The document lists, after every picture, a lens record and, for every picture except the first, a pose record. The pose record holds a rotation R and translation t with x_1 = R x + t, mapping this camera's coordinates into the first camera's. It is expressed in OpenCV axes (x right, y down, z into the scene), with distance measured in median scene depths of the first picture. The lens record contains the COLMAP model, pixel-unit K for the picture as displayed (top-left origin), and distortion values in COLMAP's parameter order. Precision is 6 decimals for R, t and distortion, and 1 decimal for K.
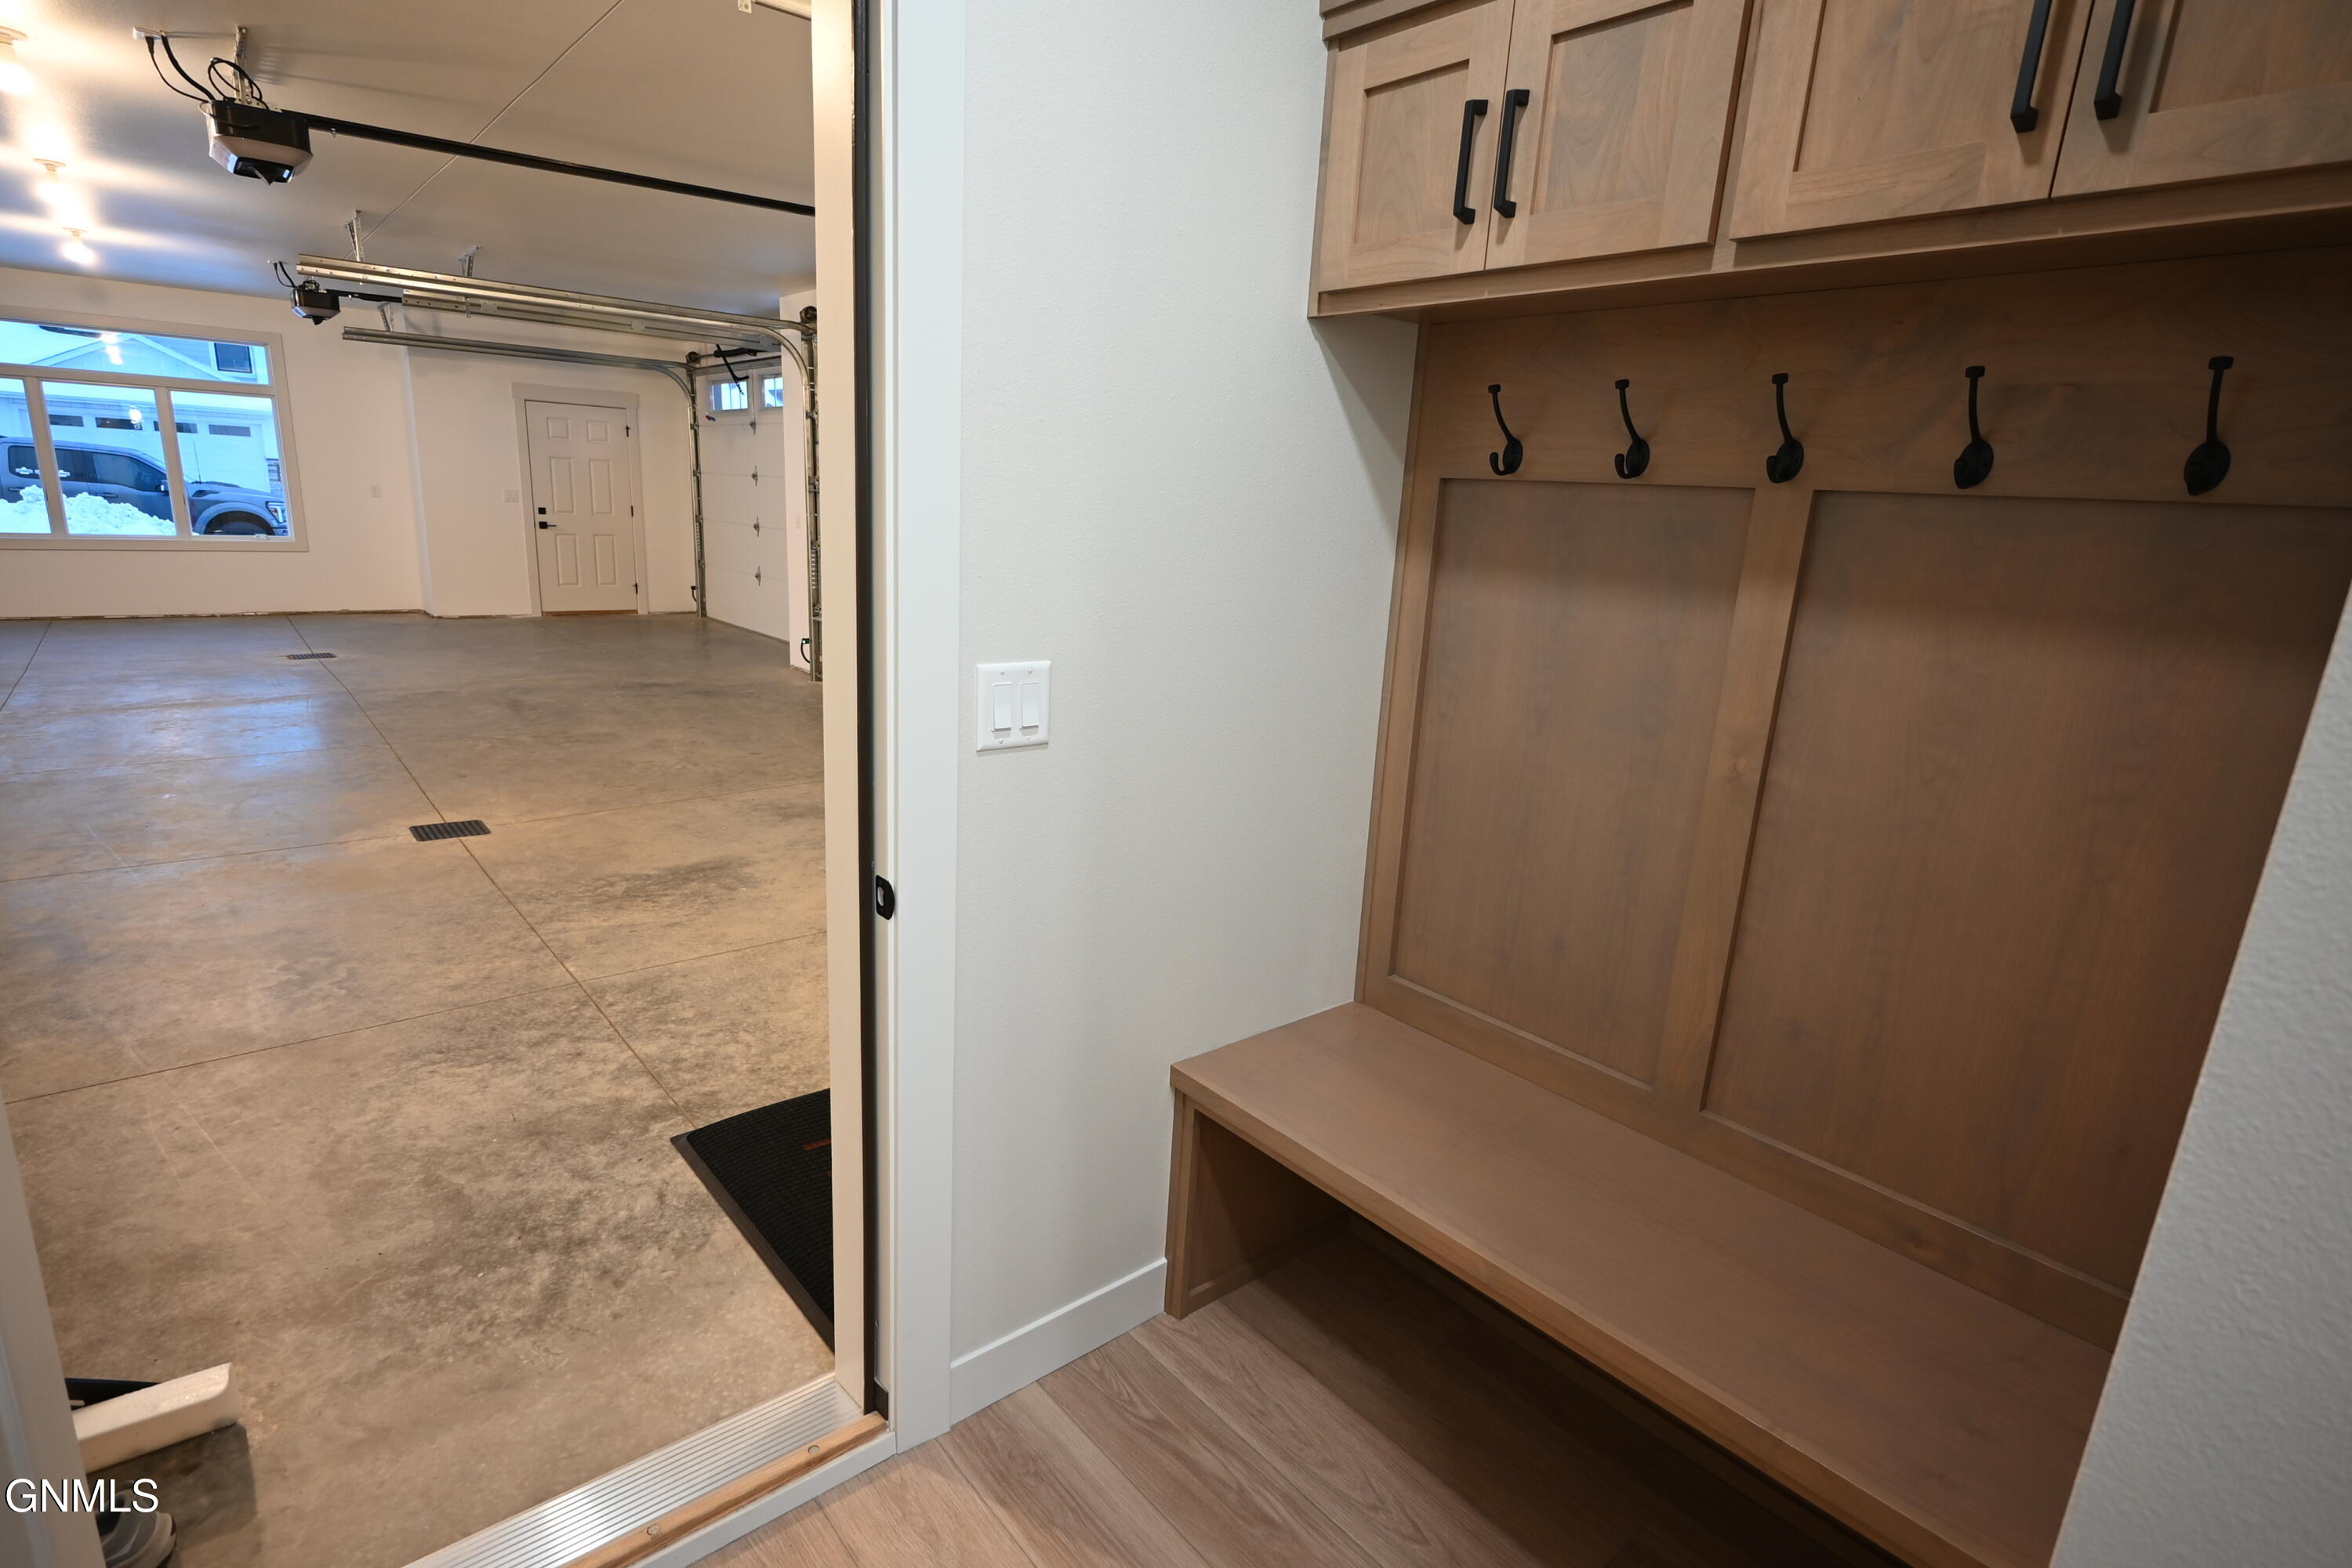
lens RADIAL K [[1156.5, 0, 1175.5], [0, 1156.5, 783.4], [0, 0, 1]] dist [-0.006799, 0.002161]
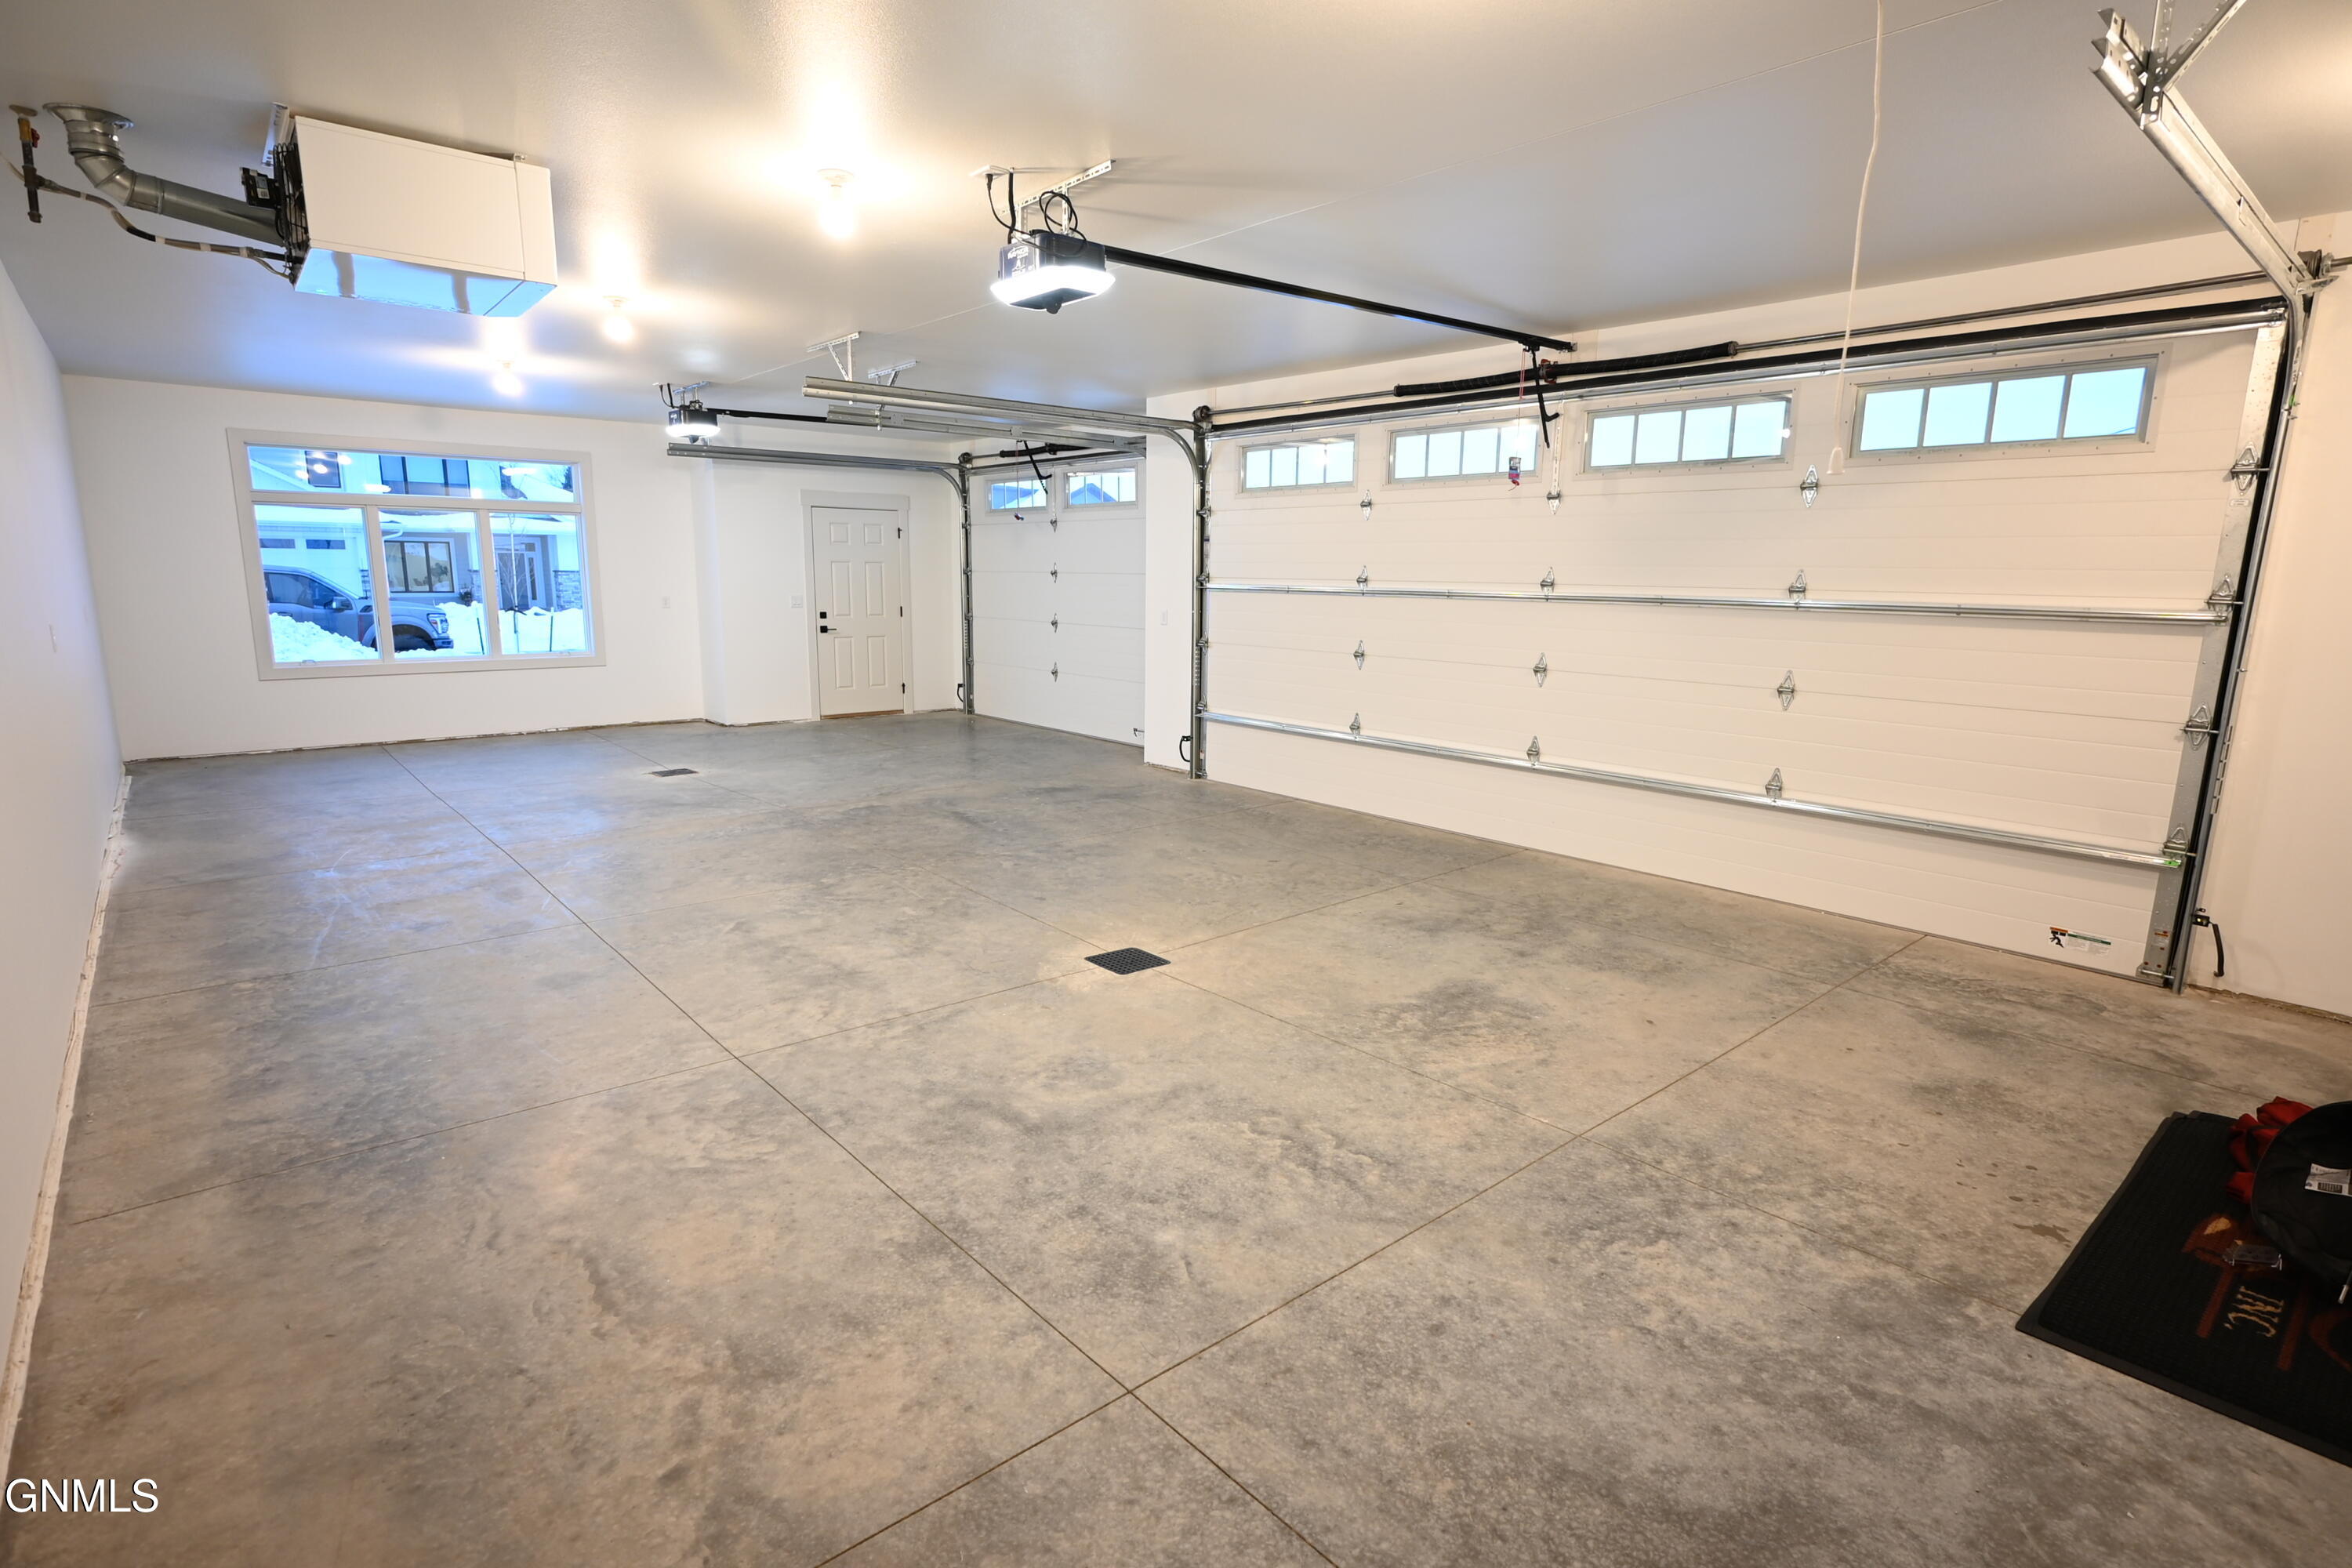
lens RADIAL K [[1156.5, 0, 1168.4], [0, 1156.5, 794.6], [0, 0, 1]] dist [-0.006799, 0.002161]
pose [[0.999133, -0.037863, -0.017283, -0.571820], [0.036950, 0.998046, -0.050383, -0.047331], [0.019156, 0.049701, 0.998580, 0.034107]]
